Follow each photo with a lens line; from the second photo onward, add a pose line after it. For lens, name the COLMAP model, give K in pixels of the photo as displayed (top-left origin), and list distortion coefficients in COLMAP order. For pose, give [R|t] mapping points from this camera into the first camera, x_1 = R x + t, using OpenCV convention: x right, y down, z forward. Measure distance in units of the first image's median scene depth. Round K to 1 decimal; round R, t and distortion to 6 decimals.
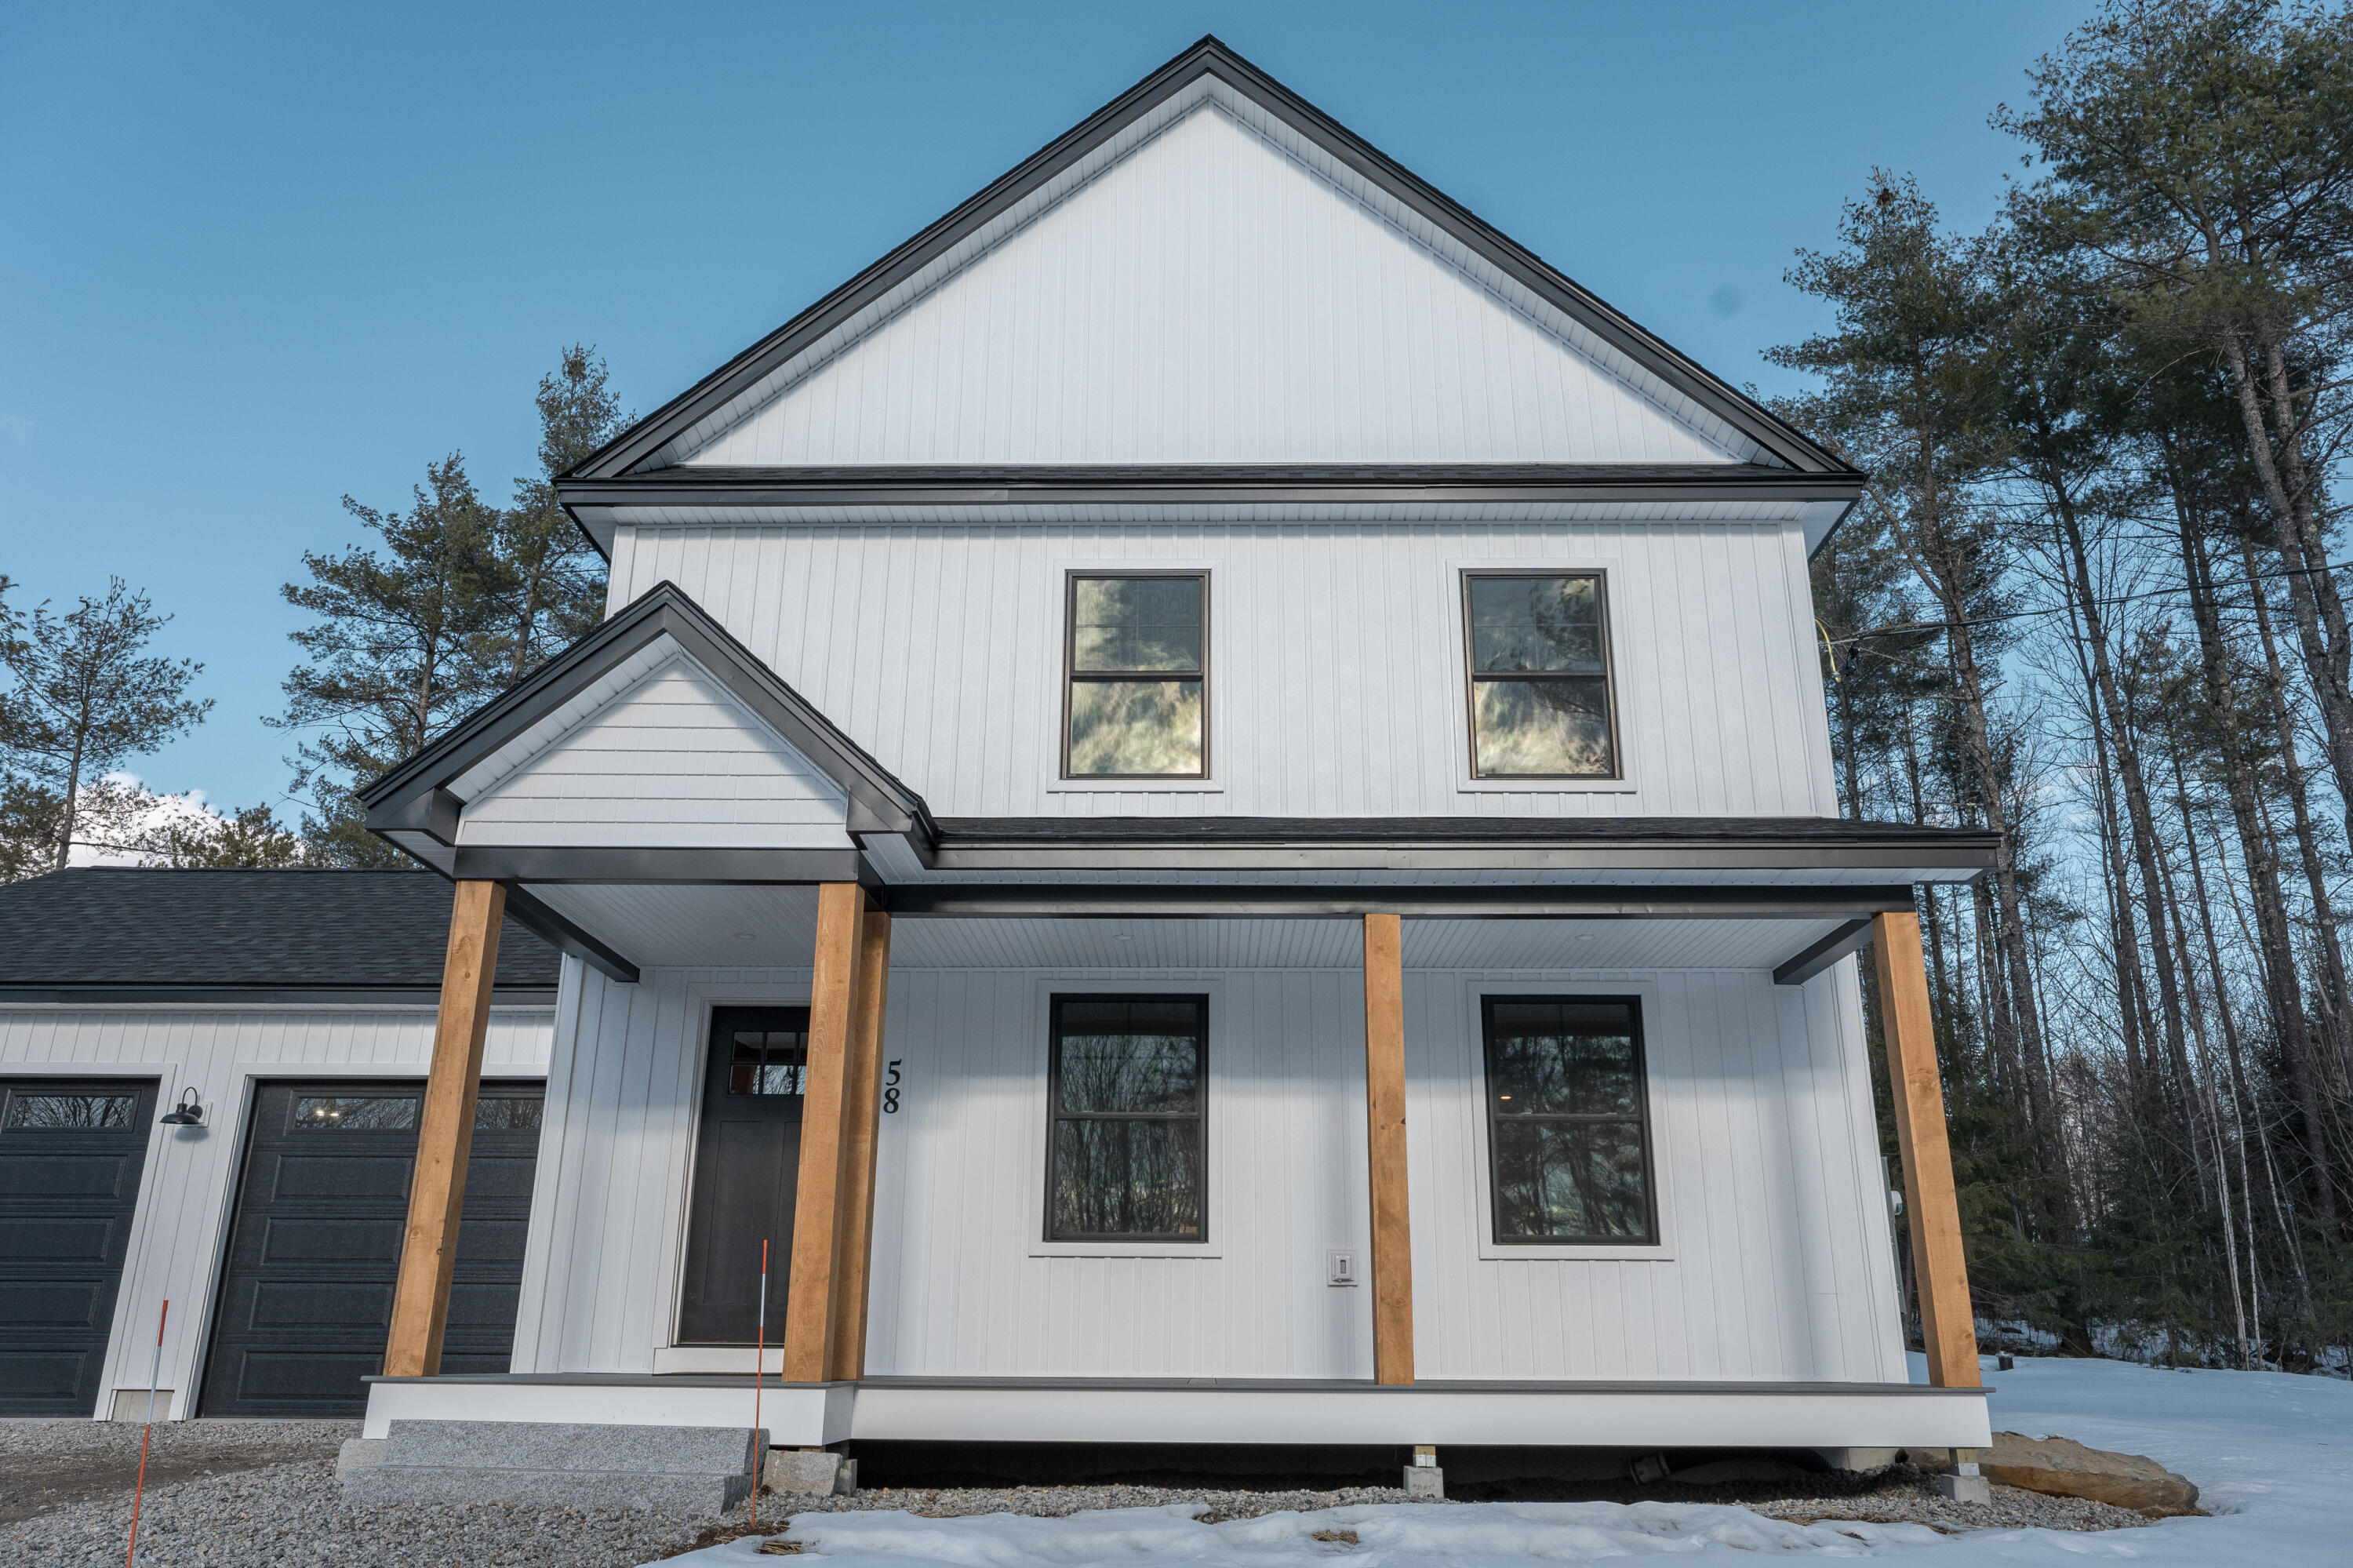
lens RADIAL K [[1707.8, 0, 1176.5], [0, 1707.8, 784.0], [0, 0, 1]] dist [0.002474, 0.002557]
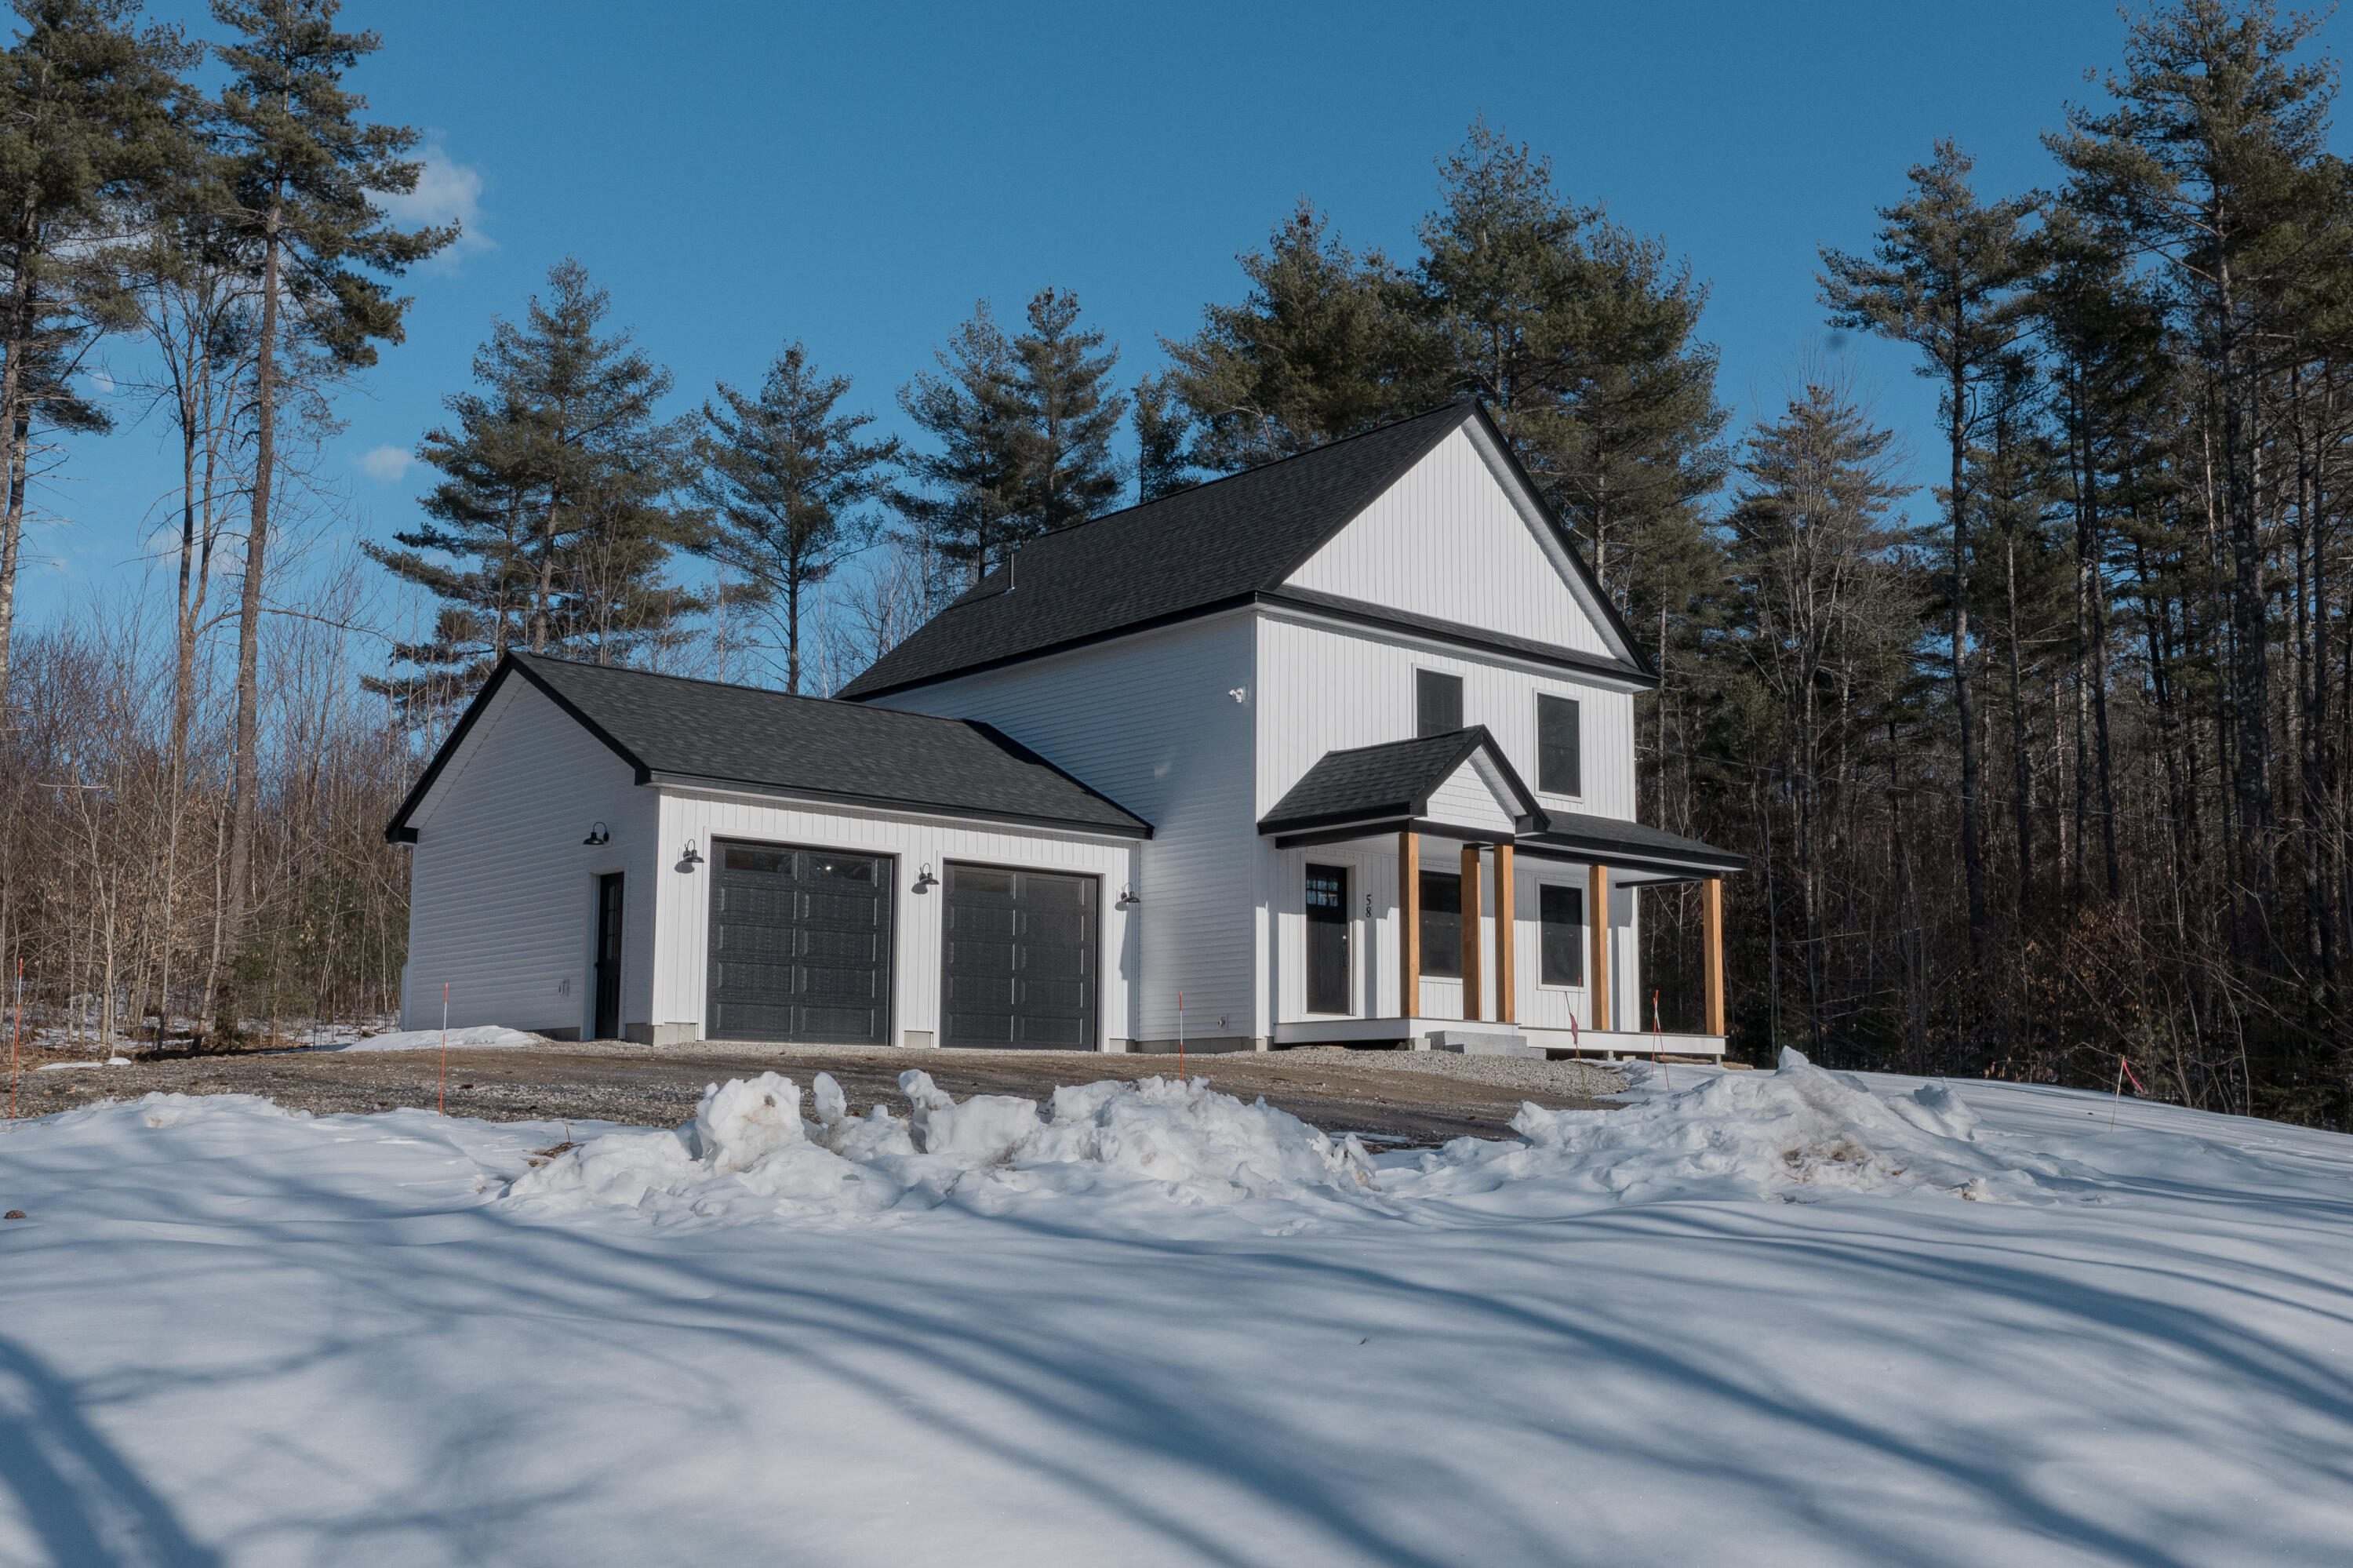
lens RADIAL K [[2064.8, 0, 1176.5], [0, 2064.8, 784.0], [0, 0, 1]] dist [0.007194, -0.000089]
pose [[0.785828, 0.111130, 0.608379, -1.821861], [-0.196686, 0.977556, 0.075488, -0.120710], [-0.586335, -0.178980, 0.790049, -0.869250]]
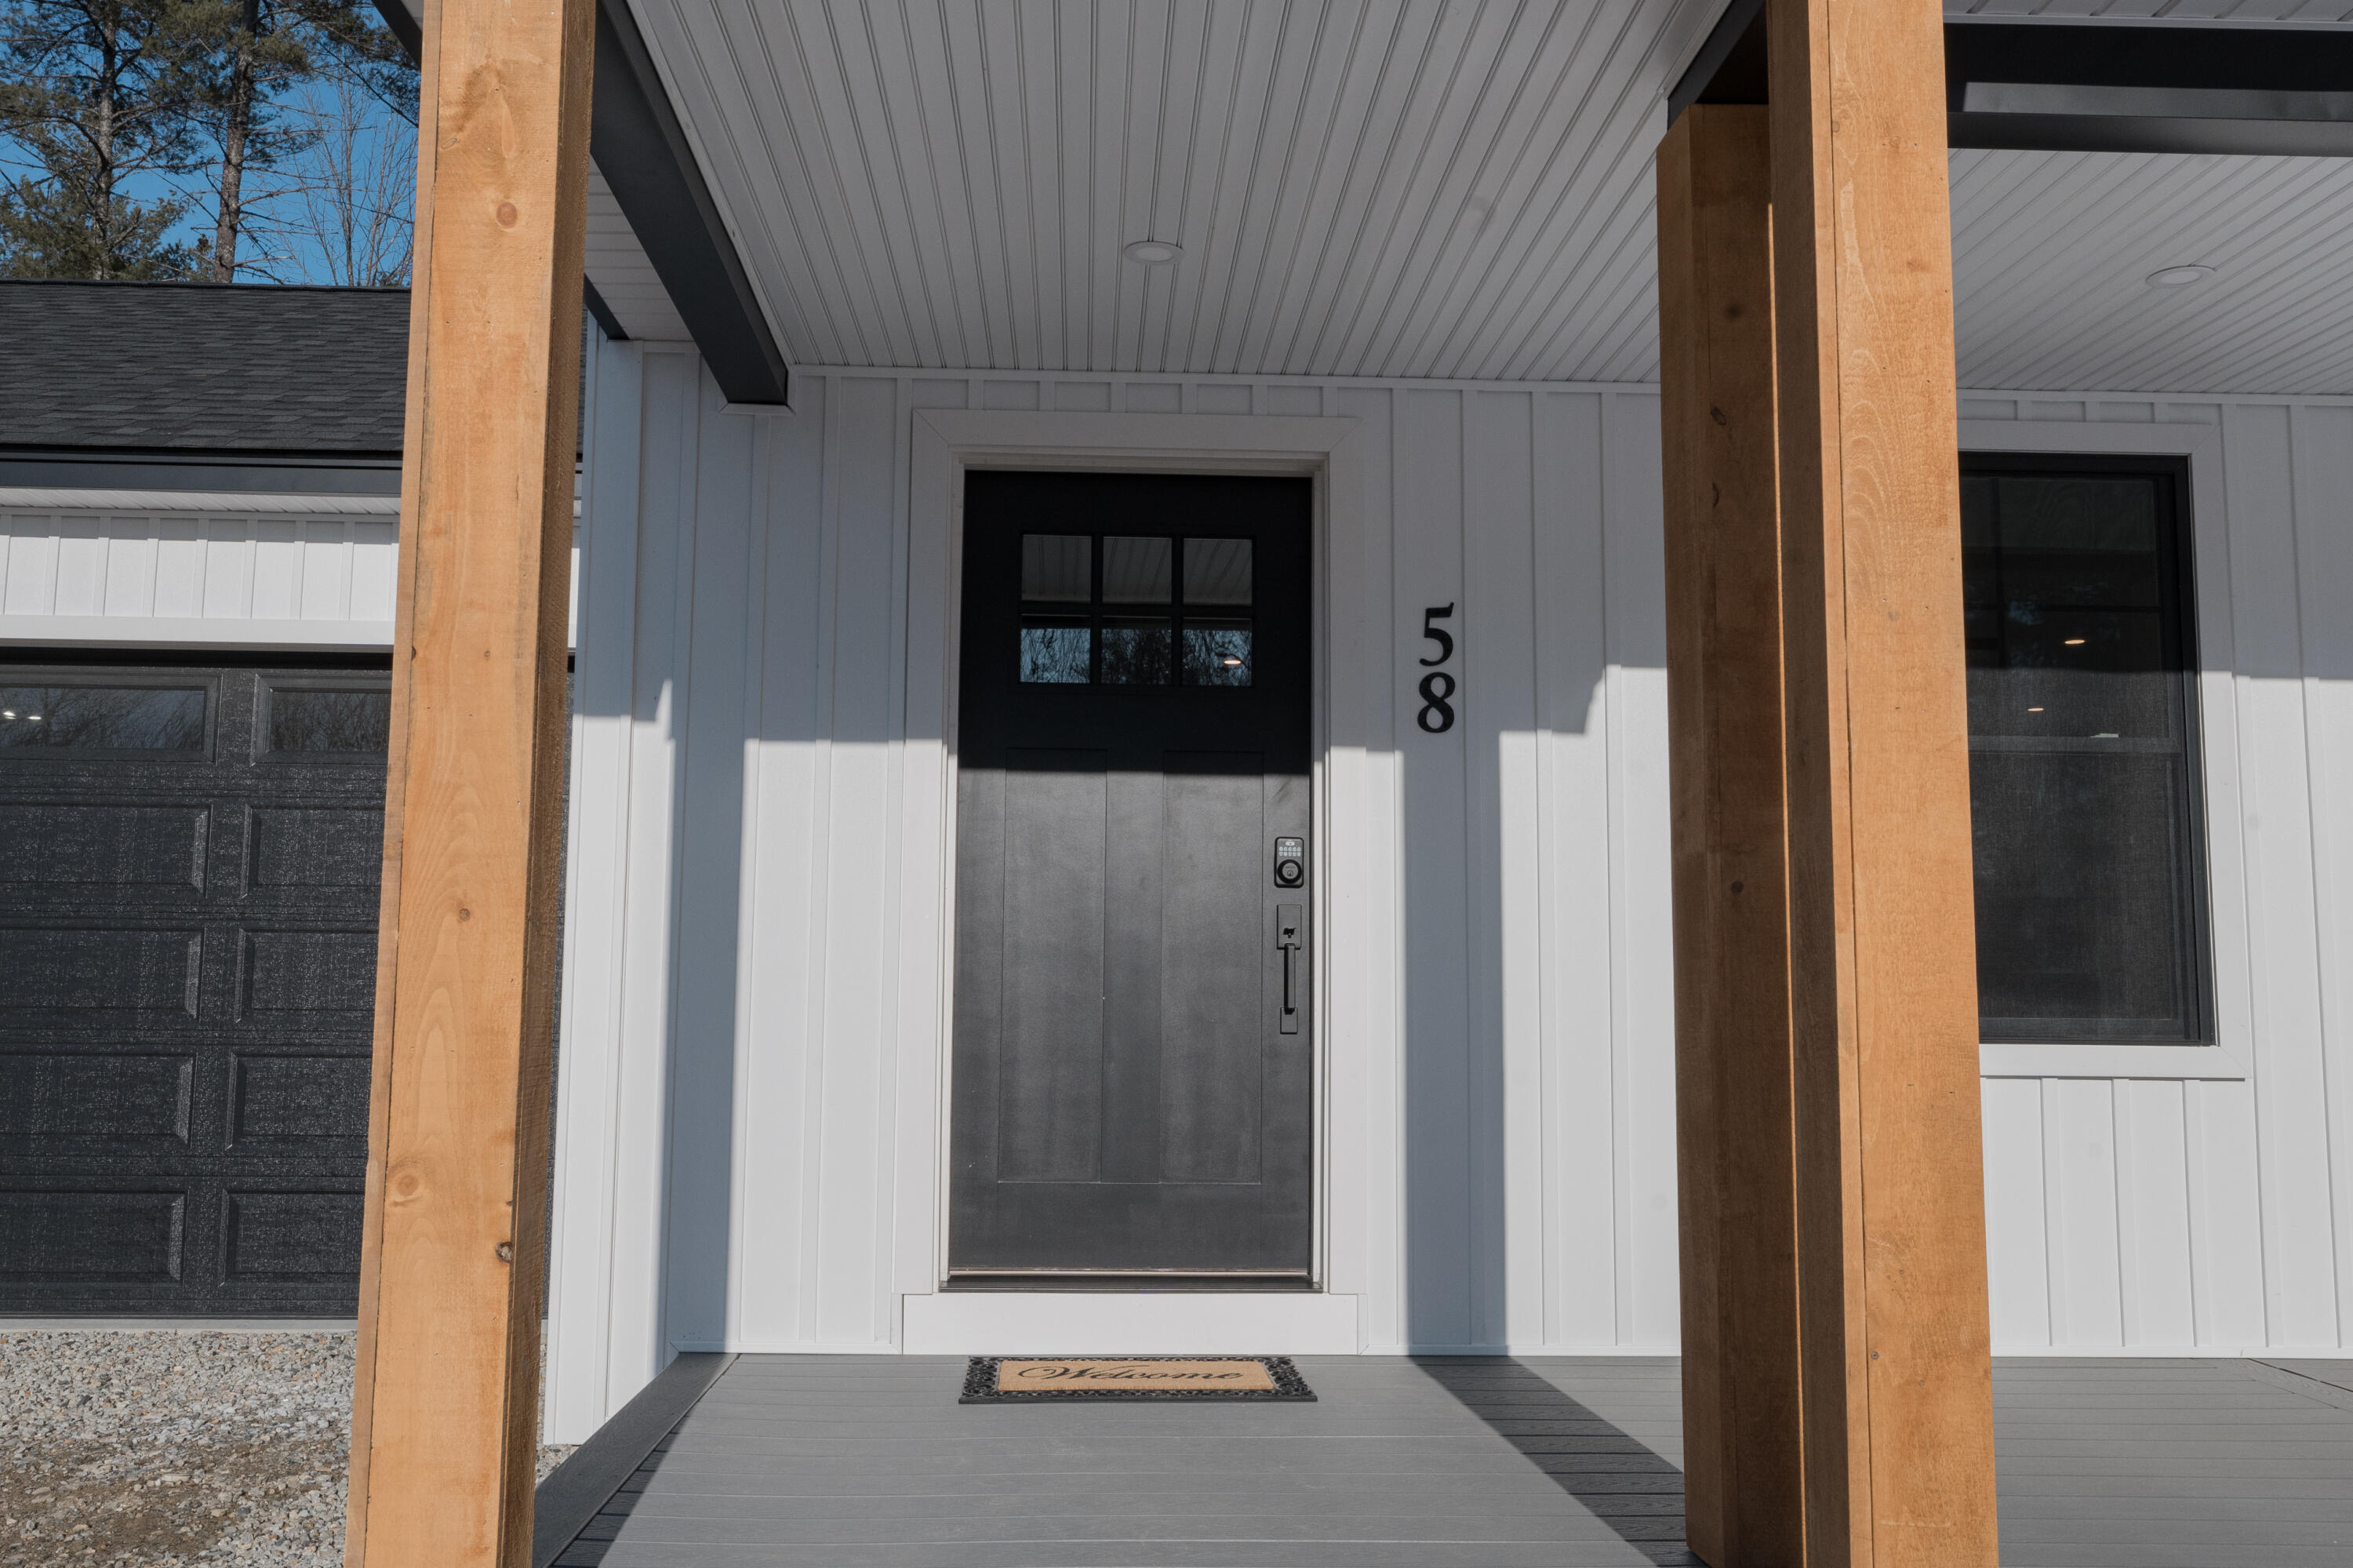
lens RADIAL K [[2064.8, 0, 1176.5], [0, 2064.8, 784.0], [0, 0, 1]] dist [0.007194, -0.000089]
pose [[0.998498, 0.007279, 0.054300, -0.222953], [-0.018954, 0.975825, 0.217732, 0.085485], [-0.051402, -0.218434, 0.974497, 0.451599]]
